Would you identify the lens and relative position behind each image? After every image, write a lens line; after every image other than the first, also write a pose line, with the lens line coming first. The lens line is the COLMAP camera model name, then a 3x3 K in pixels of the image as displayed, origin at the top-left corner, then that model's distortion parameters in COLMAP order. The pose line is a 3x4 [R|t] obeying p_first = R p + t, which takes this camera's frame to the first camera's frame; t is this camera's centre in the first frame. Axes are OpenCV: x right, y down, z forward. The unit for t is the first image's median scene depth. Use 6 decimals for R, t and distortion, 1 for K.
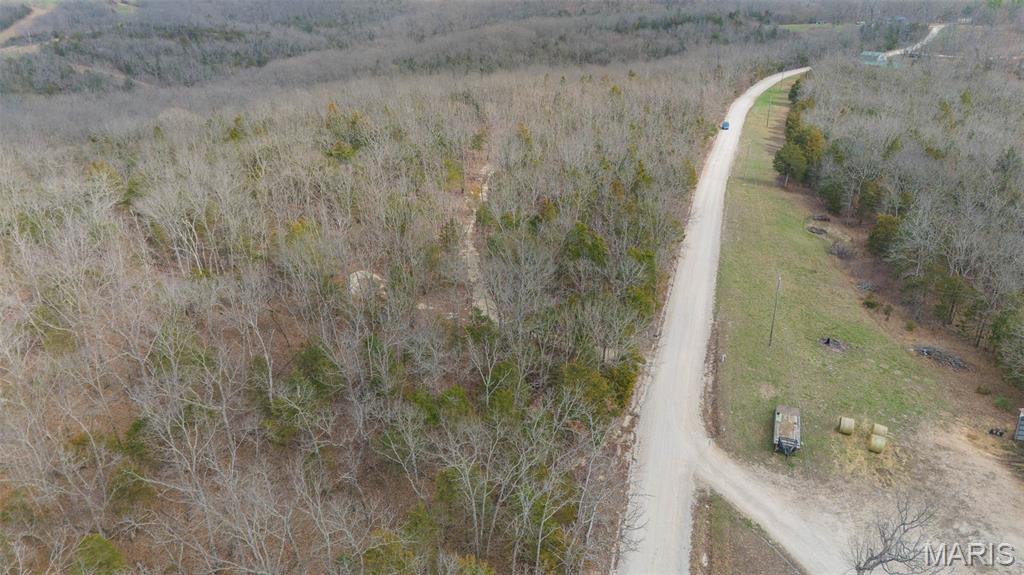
lens RADIAL K [[747.8, 0, 508.5], [0, 747.8, 286.1], [0, 0, 1]] dist [0.073350, -0.063955]
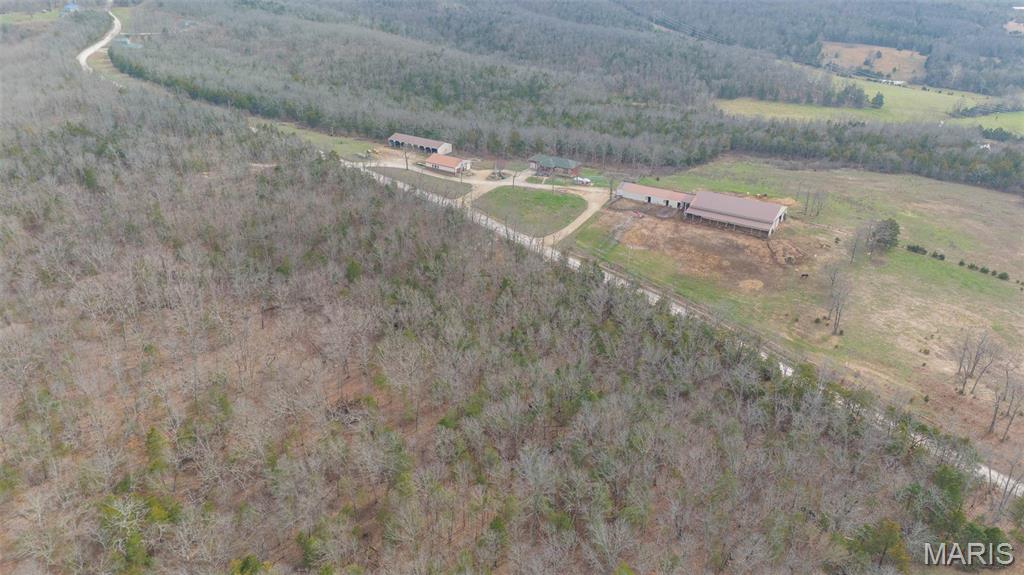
lens RADIAL K [[747.8, 0, 515.0], [0, 747.8, 294.5], [0, 0, 1]] dist [0.073350, -0.063955]
pose [[0.407664, -0.411168, 0.815322, -0.910679], [0.339302, 0.897165, 0.282789, -0.005067], [-0.847752, 0.161358, 0.505252, -0.525819]]
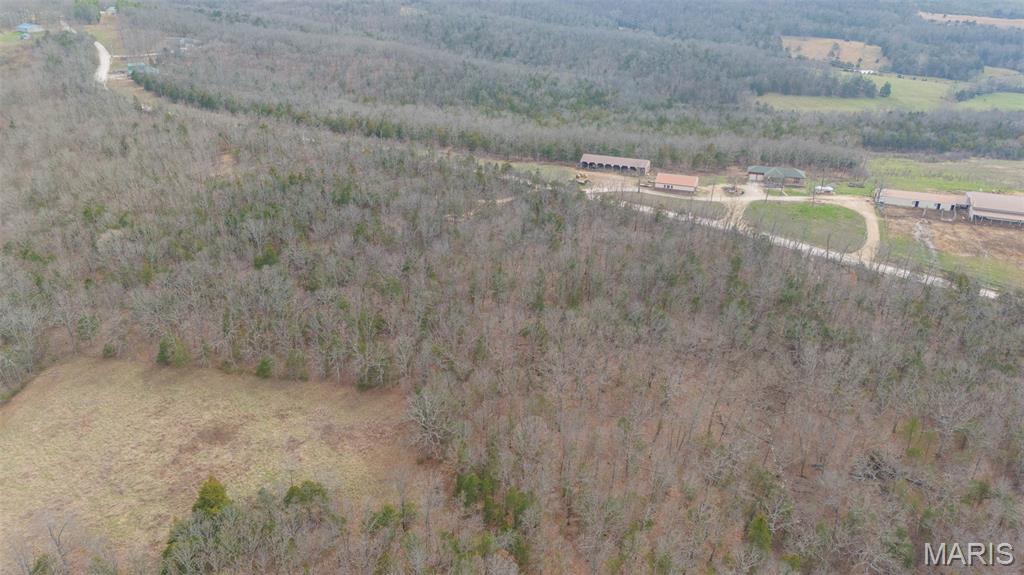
lens RADIAL K [[747.8, 0, 518.4], [0, 747.8, 290.2], [0, 0, 1]] dist [0.073350, -0.063955]
pose [[0.198308, -0.440467, 0.875593, -1.015452], [0.366613, 0.861823, 0.350508, -0.242611], [-0.908993, 0.251495, 0.332388, 0.026288]]
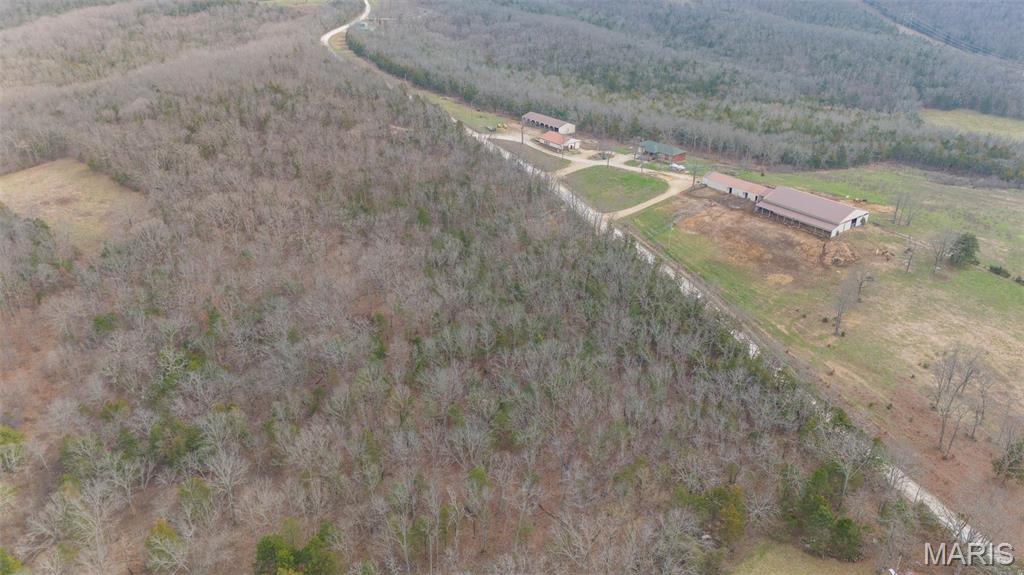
lens RADIAL K [[747.8, 0, 513.9], [0, 747.8, 292.5], [0, 0, 1]] dist [0.073350, -0.063955]
pose [[0.696574, -0.324505, 0.639907, -0.852768], [0.271647, 0.944761, 0.183398, 0.099348], [-0.664073, 0.046078, 0.746247, -0.763177]]
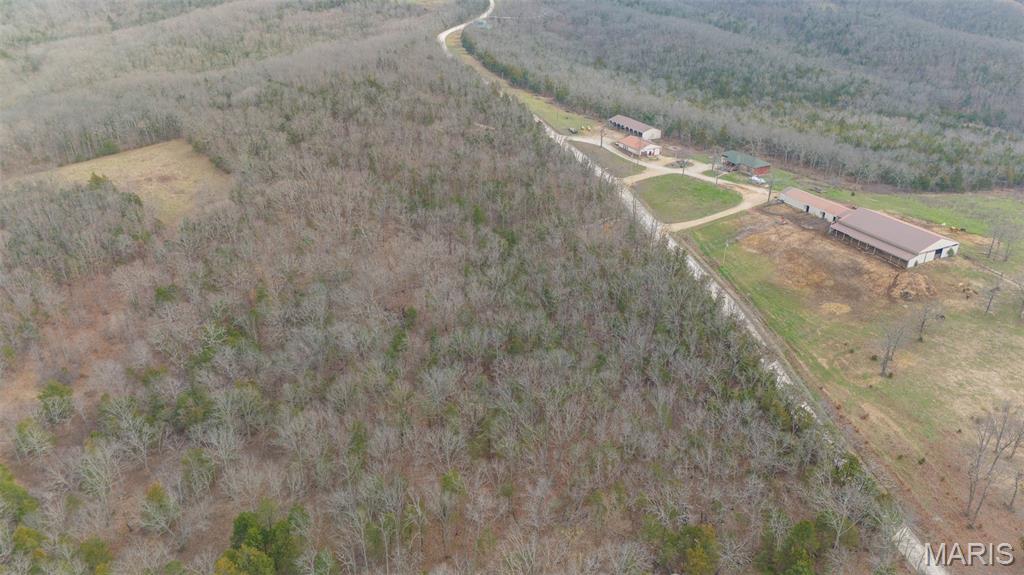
lens RADIAL K [[747.8, 0, 513.6], [0, 747.8, 290.7], [0, 0, 1]] dist [0.073350, -0.063955]
pose [[0.818799, -0.258959, 0.512356, -0.762770], [0.217673, 0.965882, 0.140319, 0.122677], [-0.531212, -0.003367, 0.847232, -0.816779]]
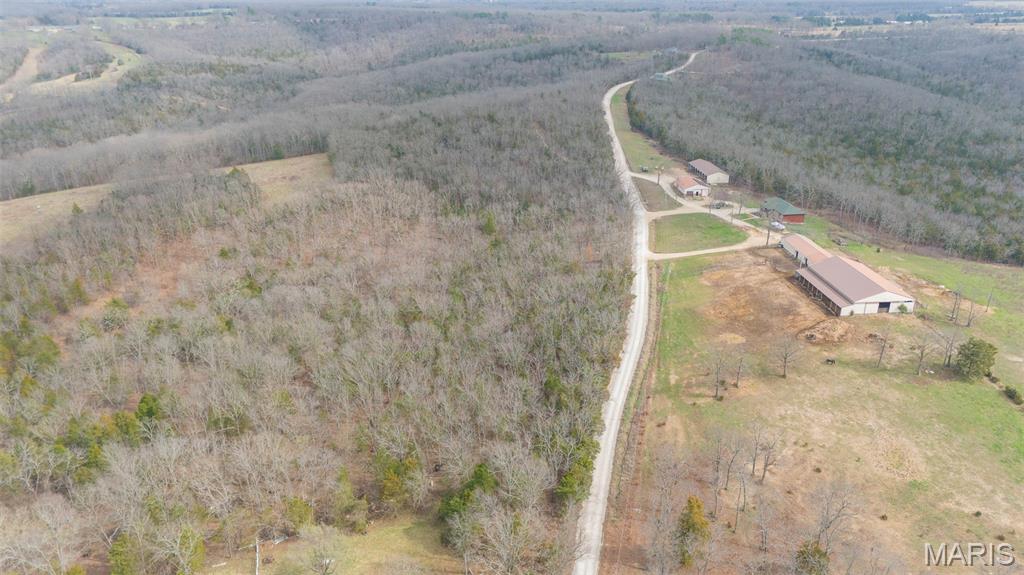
lens RADIAL K [[747.8, 0, 513.2], [0, 747.8, 287.4], [0, 0, 1]] dist [0.073350, -0.063955]
pose [[0.971979, -0.095070, 0.214984, -0.470613], [0.095200, 0.995410, 0.009774, 0.243187], [-0.214927, 0.010966, 0.976569, -1.057114]]
